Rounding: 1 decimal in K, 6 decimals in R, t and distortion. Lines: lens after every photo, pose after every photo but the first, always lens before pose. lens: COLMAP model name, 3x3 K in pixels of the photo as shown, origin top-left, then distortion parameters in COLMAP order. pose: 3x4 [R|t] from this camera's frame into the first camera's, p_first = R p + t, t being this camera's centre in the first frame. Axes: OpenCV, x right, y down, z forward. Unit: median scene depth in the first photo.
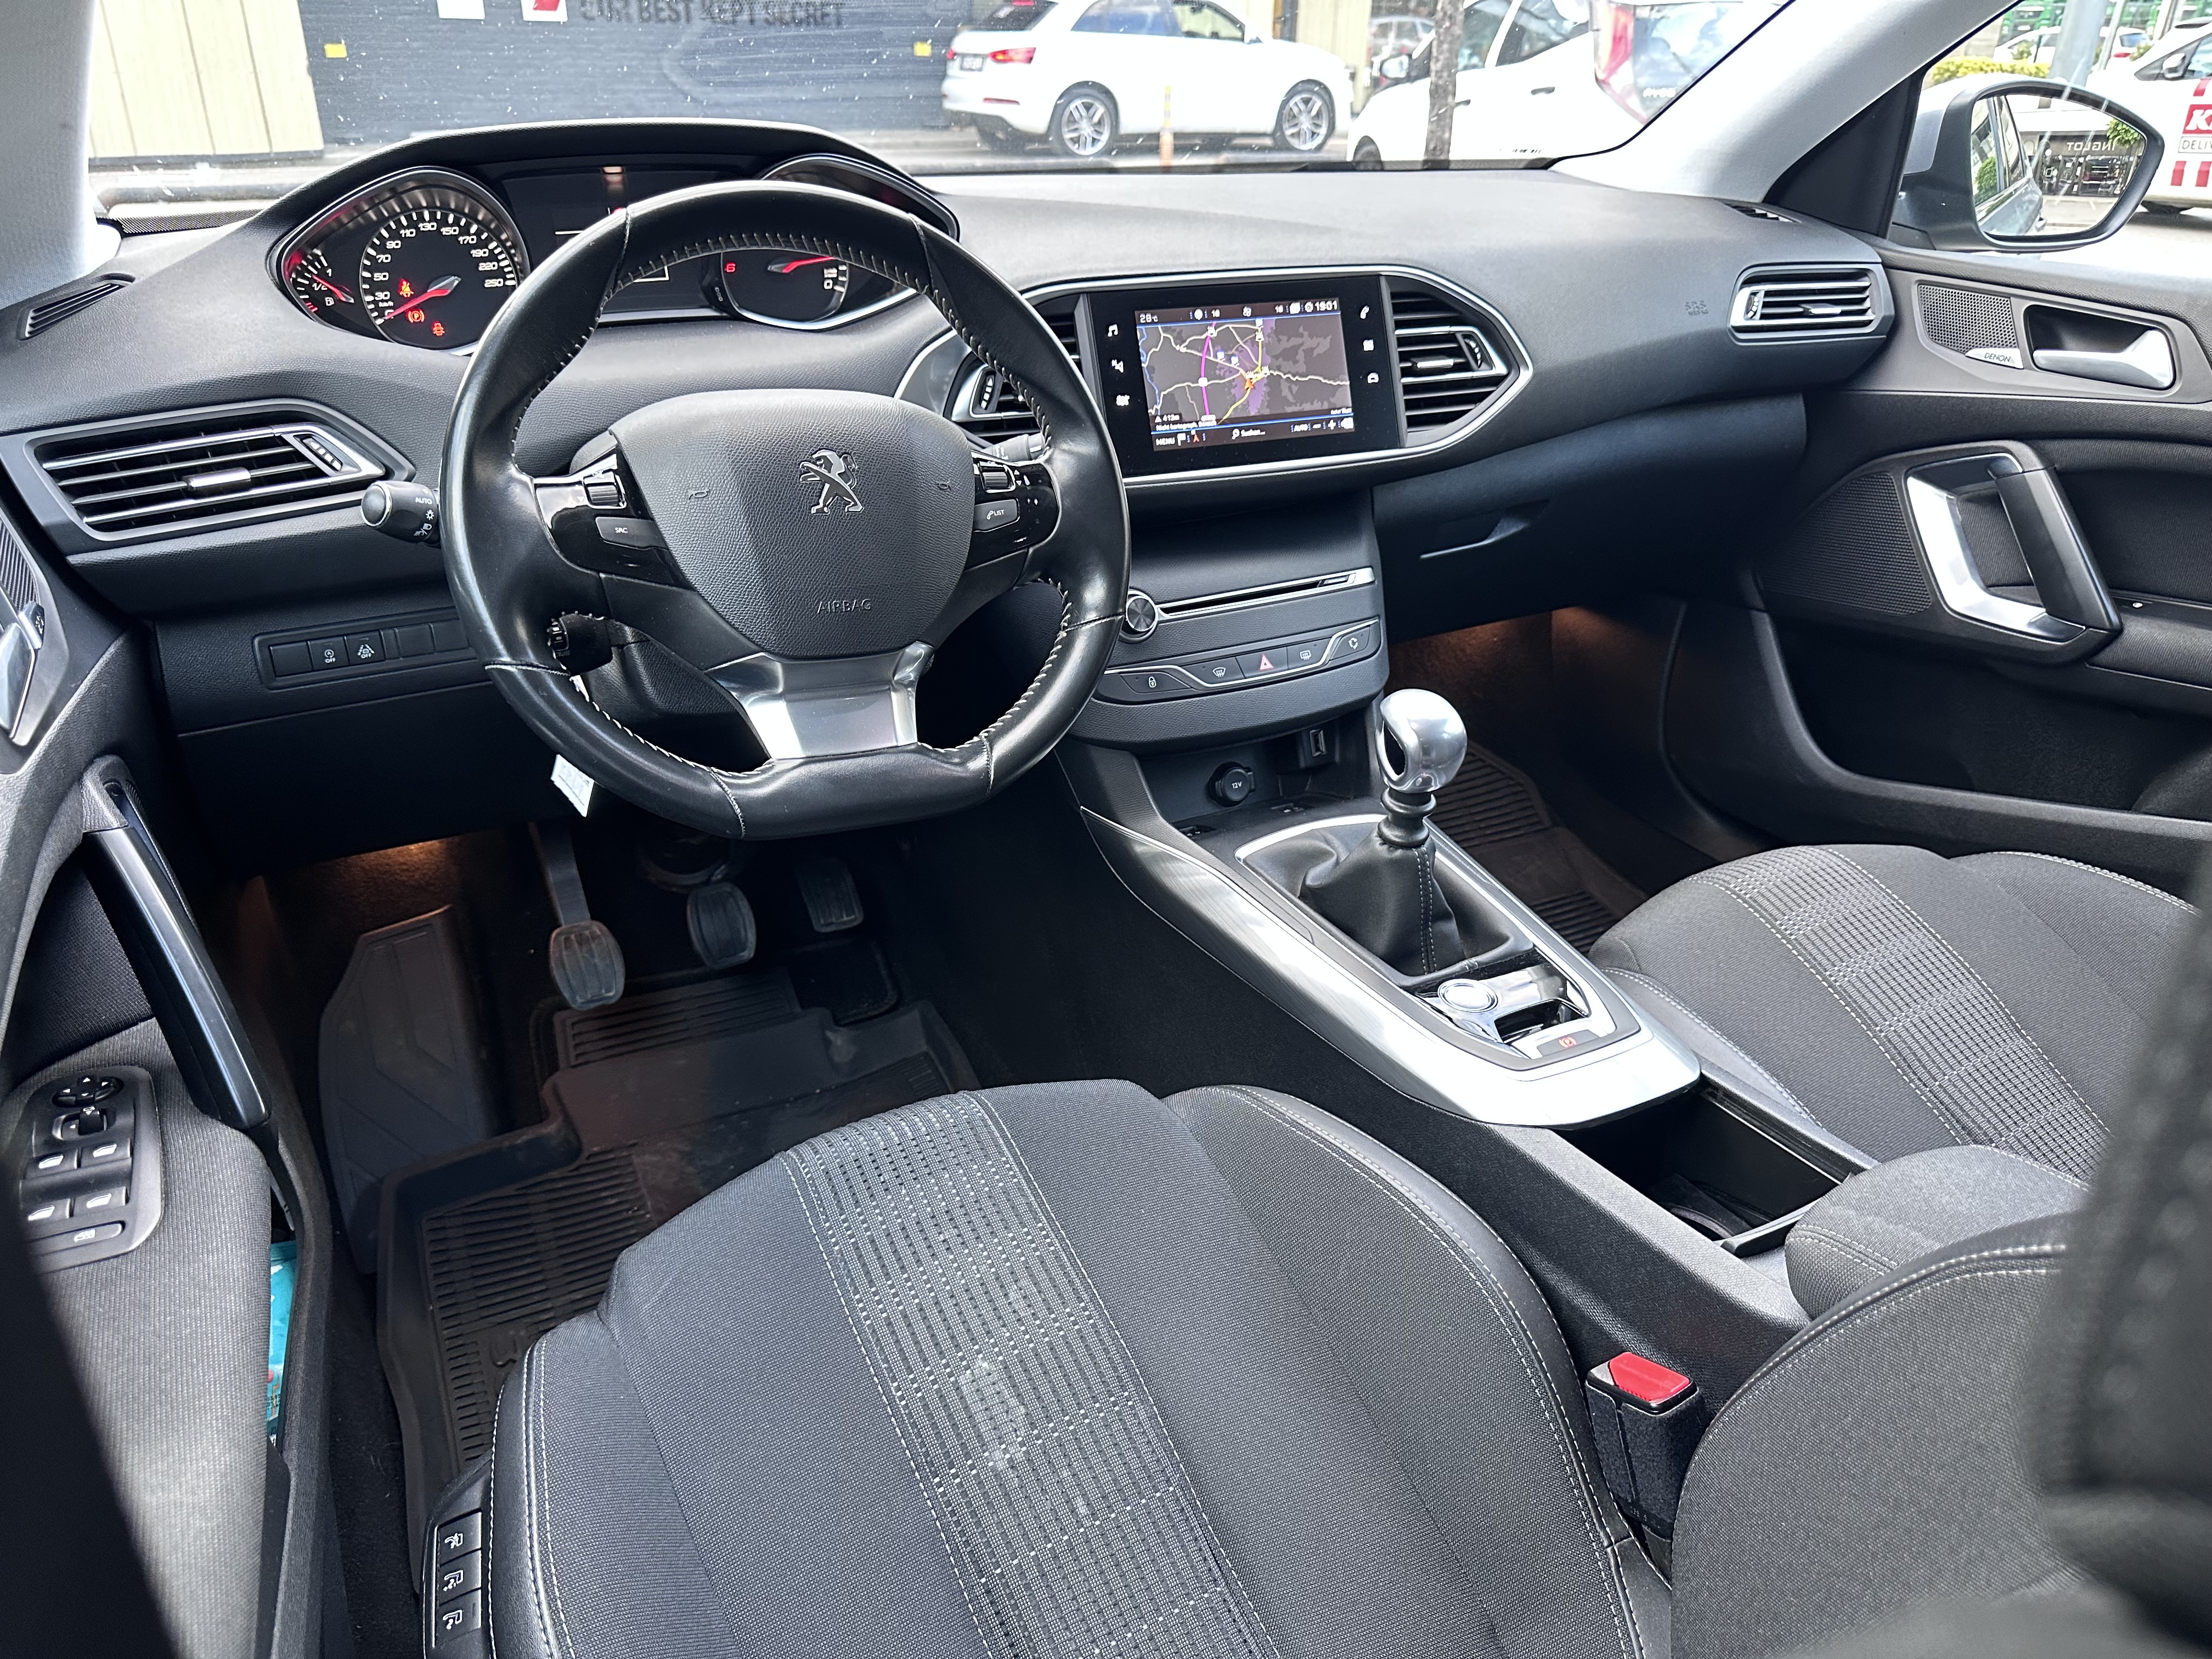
lens RADIAL K [[1585.8, 0, 1110.6], [0, 1585.8, 864.0], [0, 0, 1]] dist [0.016526, -0.022327]
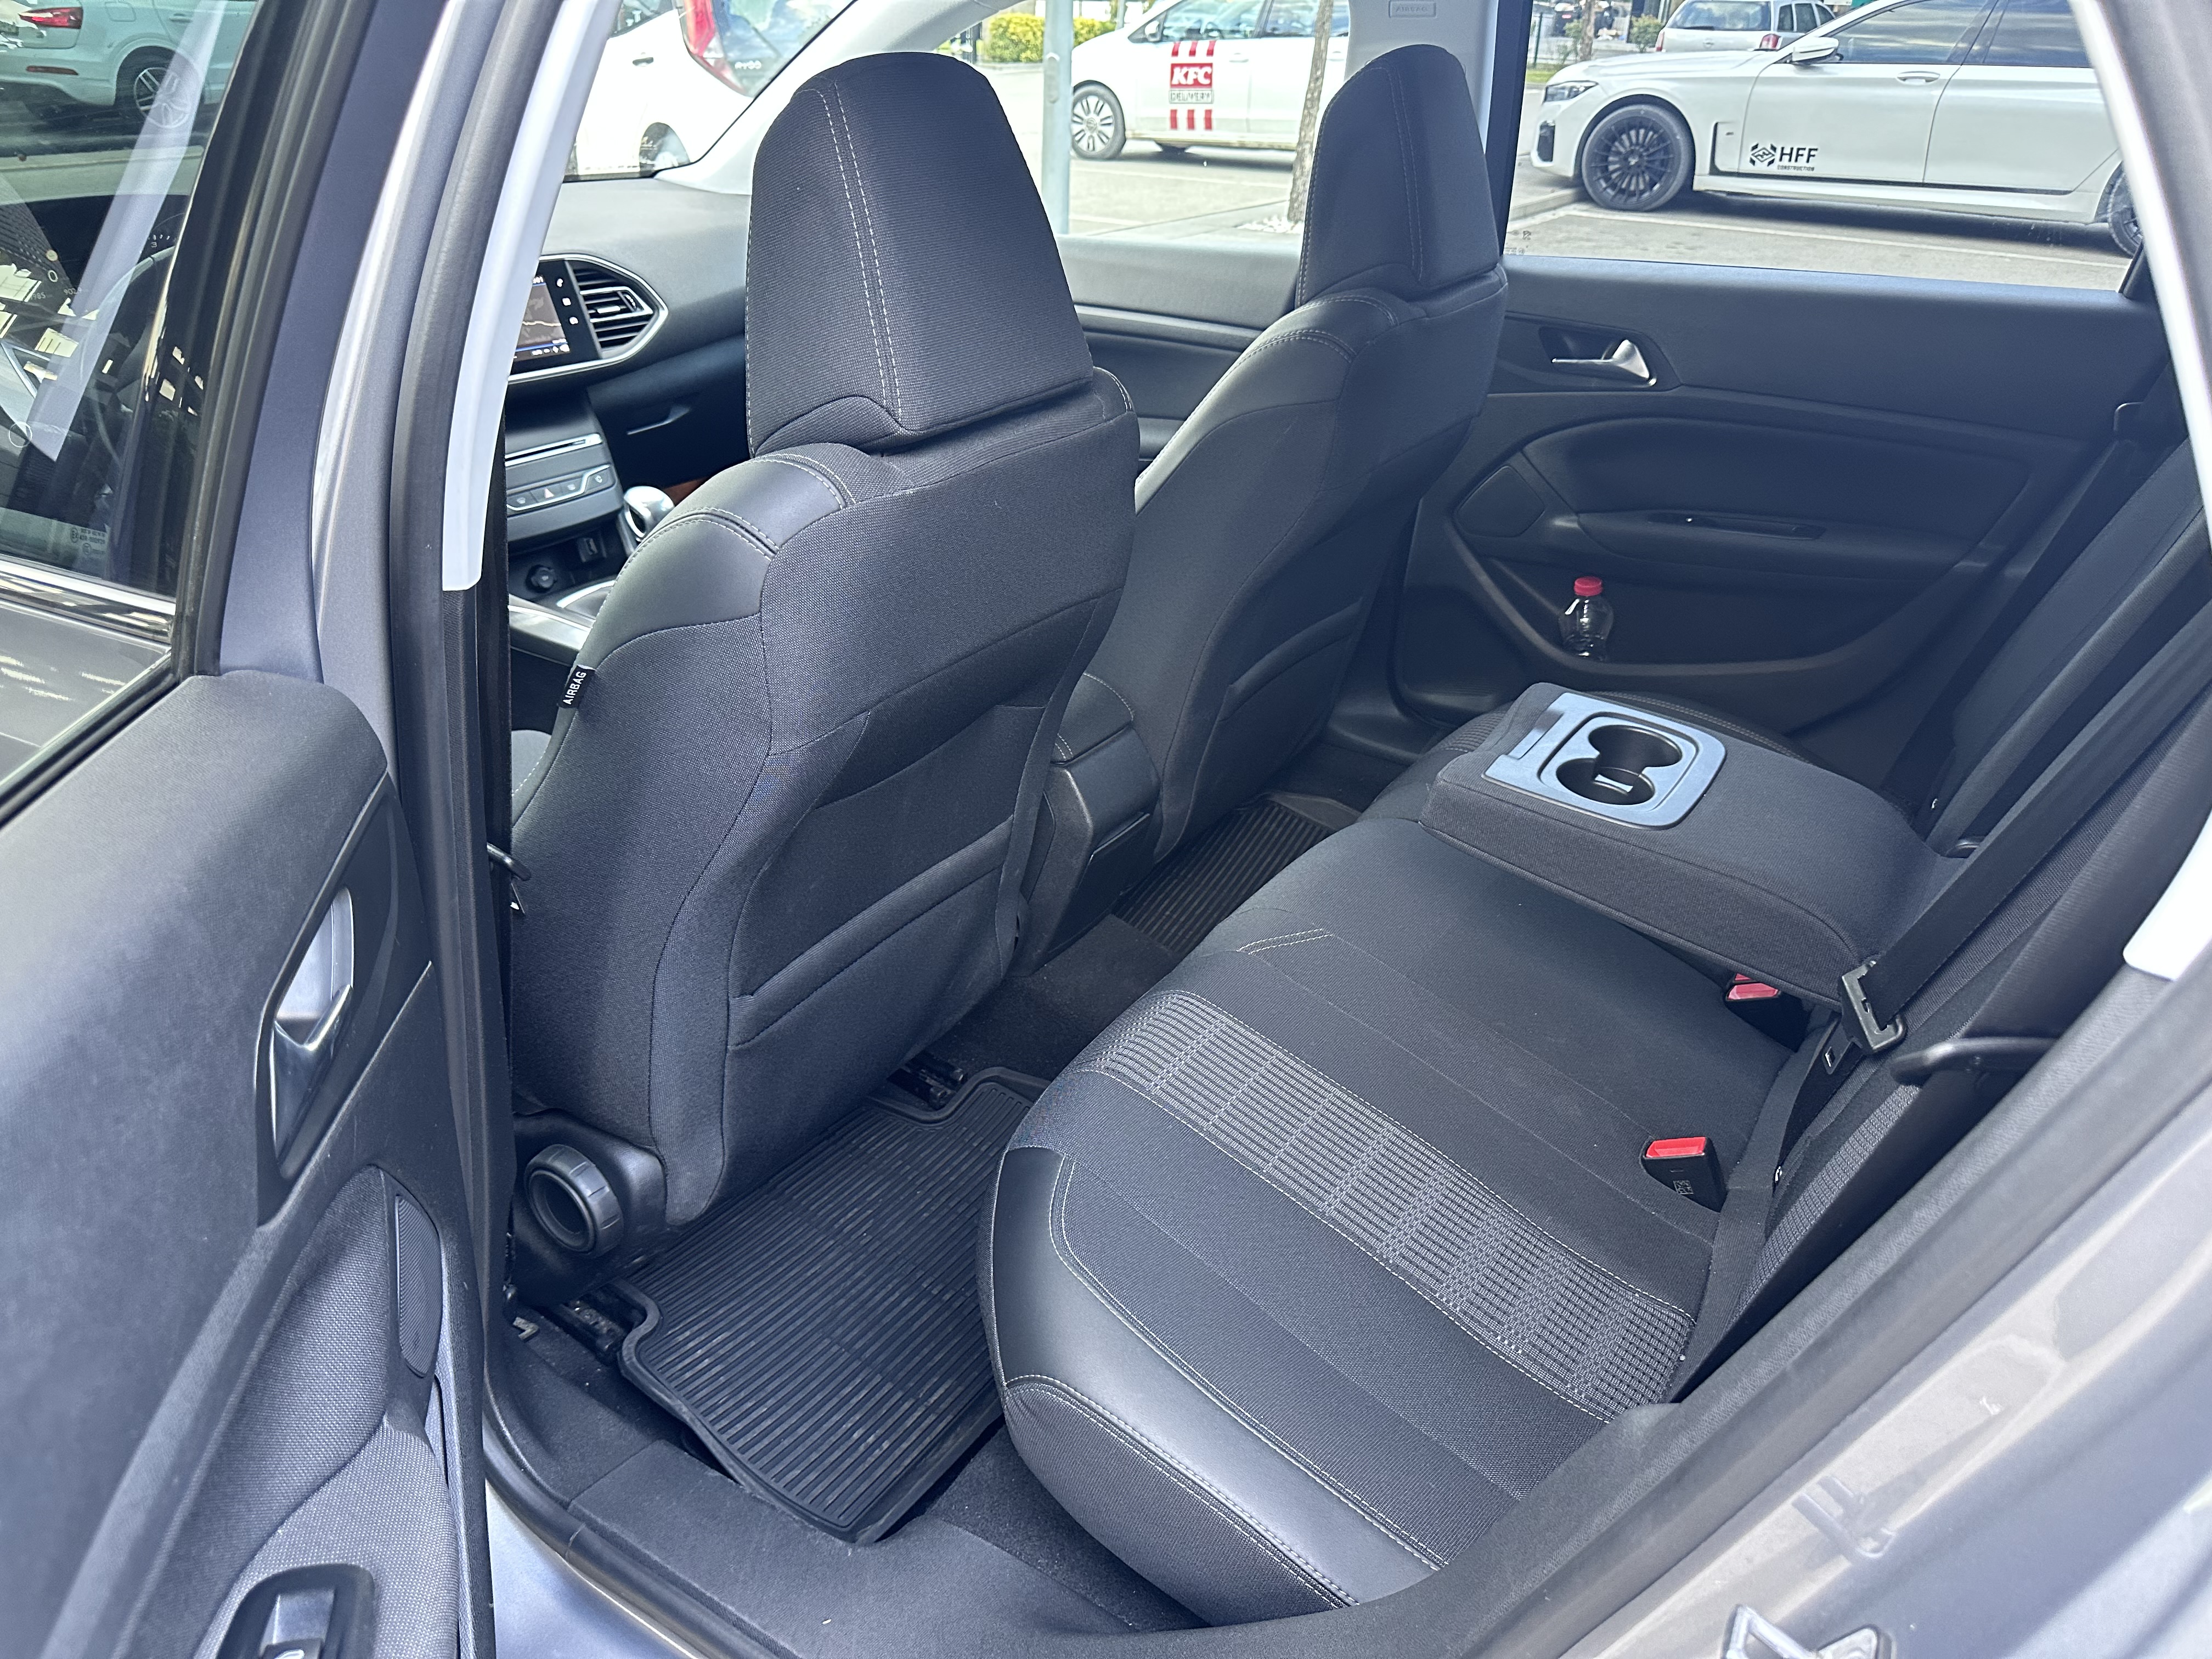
lens RADIAL K [[1585.8, 0, 1109.7], [0, 1585.8, 849.4], [0, 0, 1]] dist [0.016526, -0.022327]
pose [[0.881072, -0.217765, 0.419870, -0.164870], [0.209415, 0.975561, 0.066529, 0.249649], [-0.424097, 0.029310, 0.905143, -0.756691]]
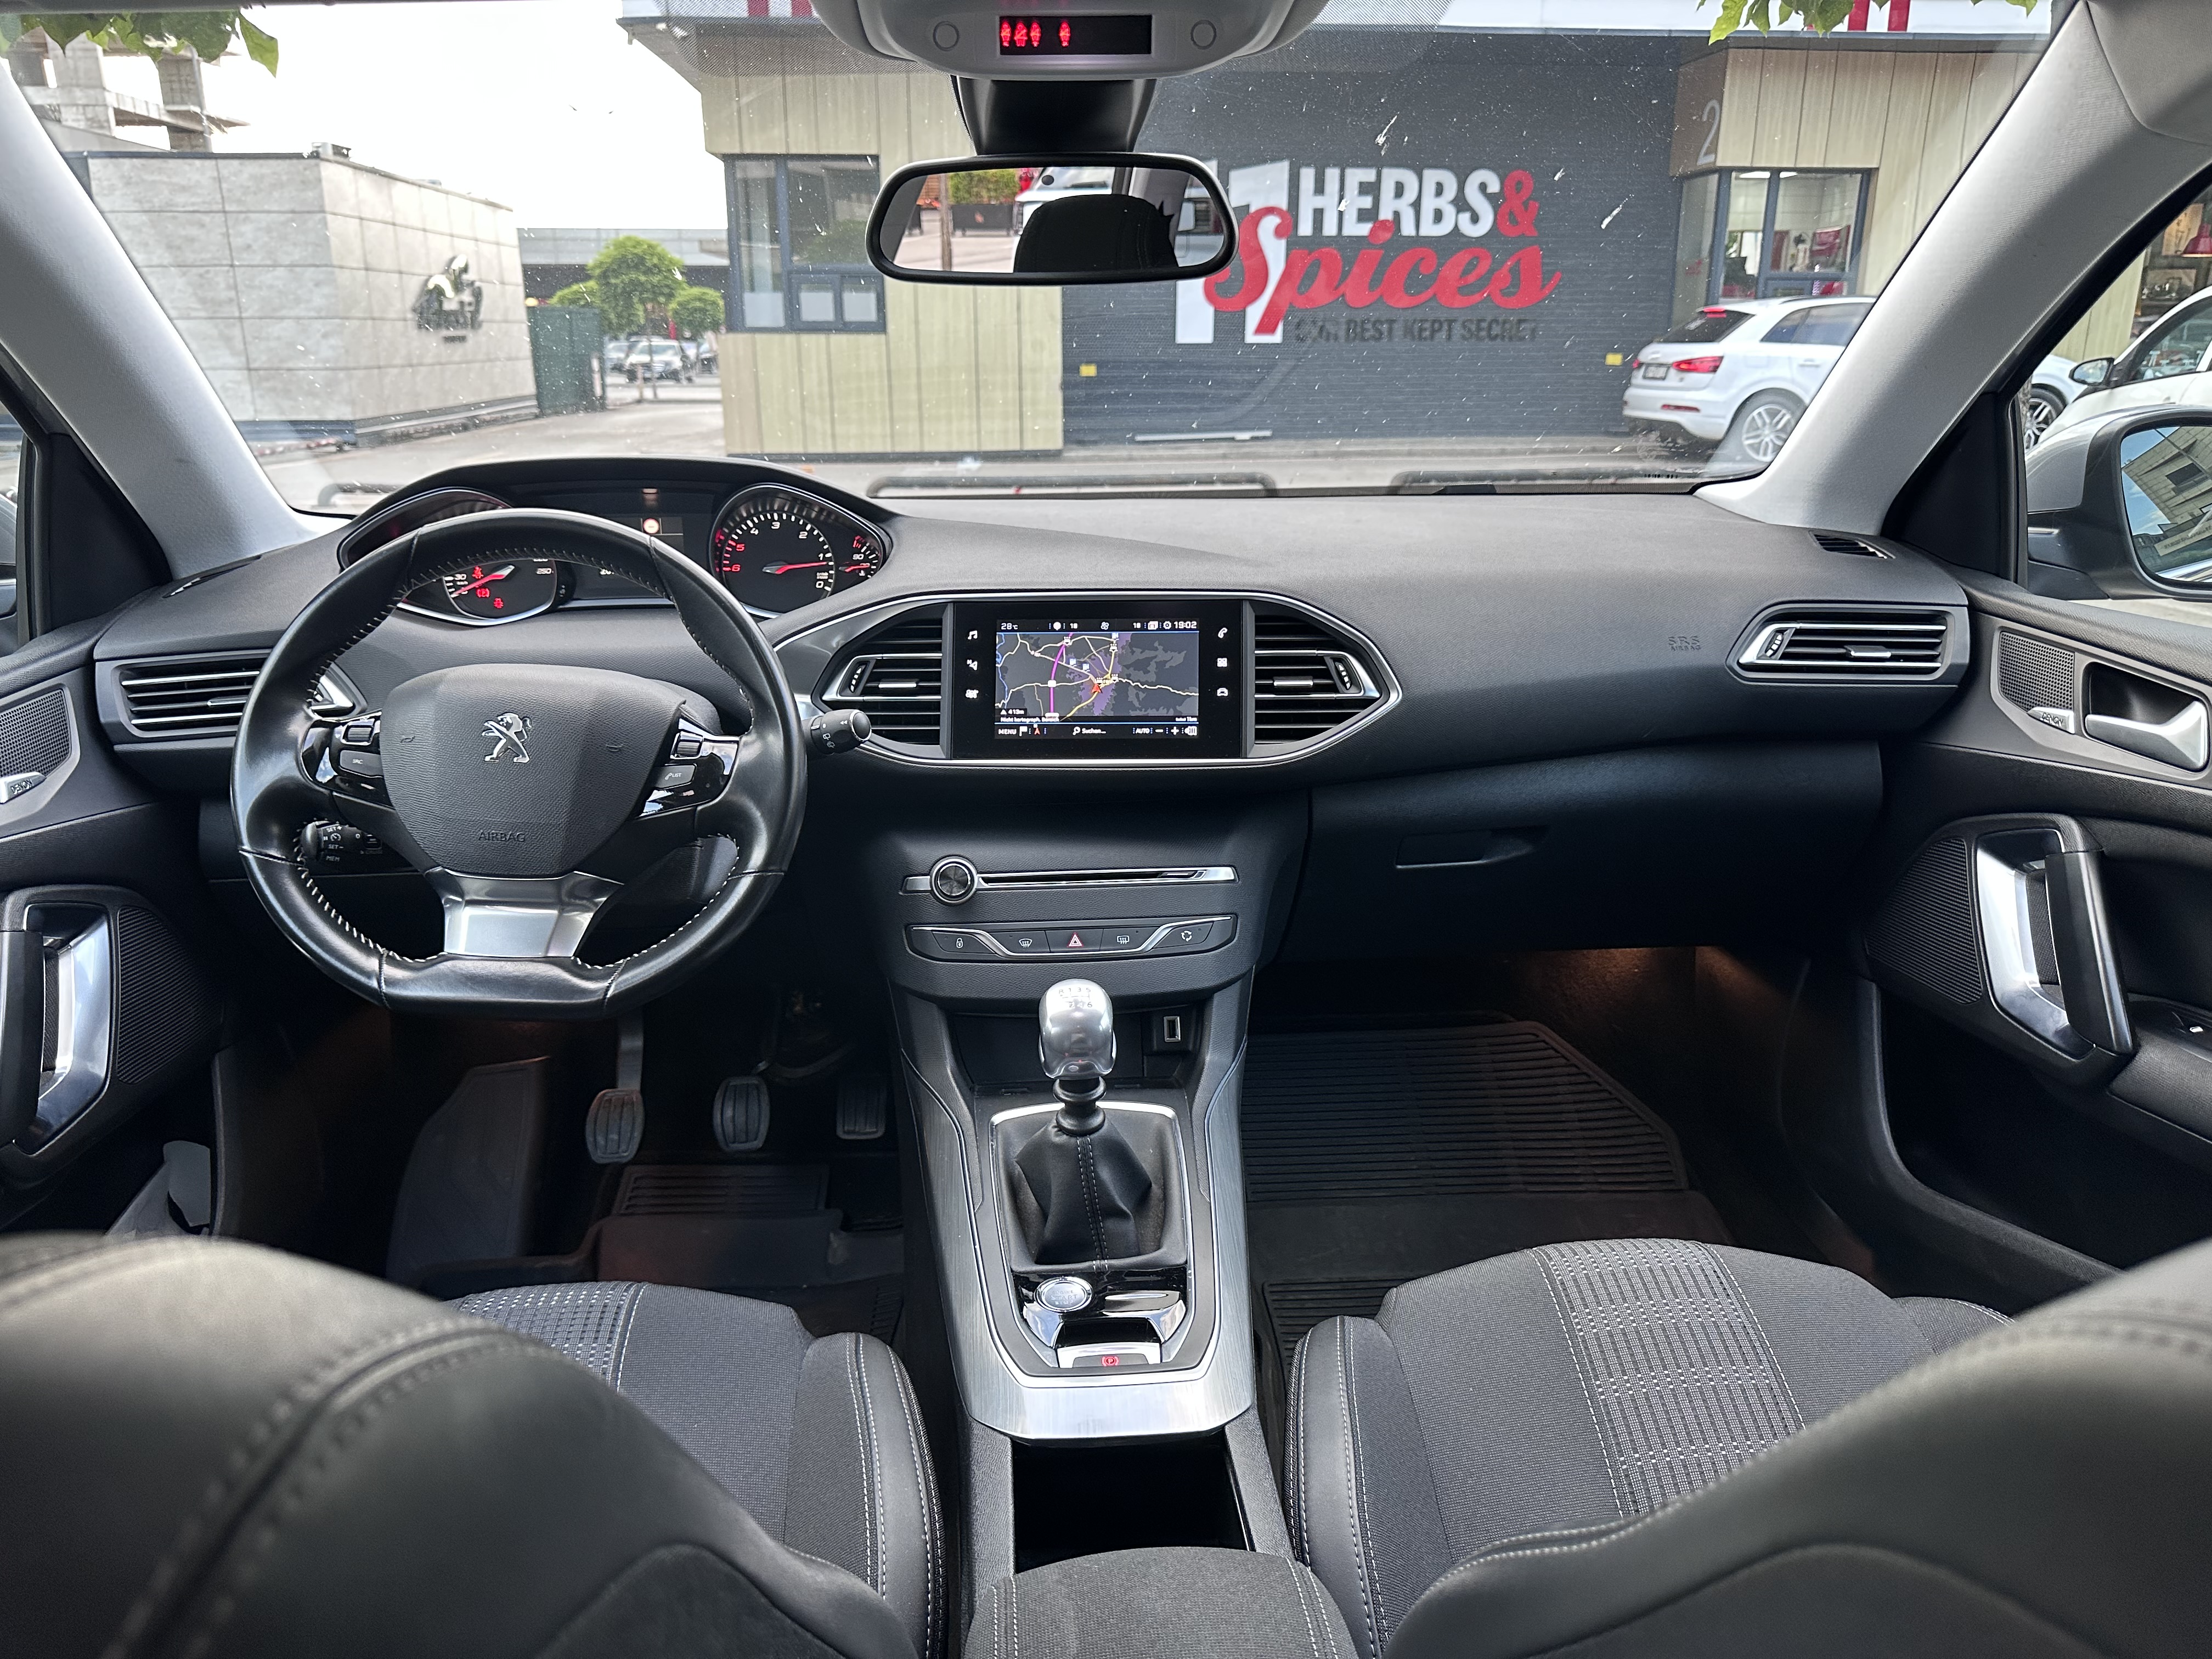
lens RADIAL K [[1585.8, 0, 1109.6], [0, 1585.8, 816.5], [0, 0, 1]] dist [0.016526, -0.022327]
pose [[0.906737, 0.103050, -0.408912, 0.526200], [-0.179727, 0.971640, -0.153671, -0.049435], [0.381479, 0.212831, 0.899542, 0.042850]]
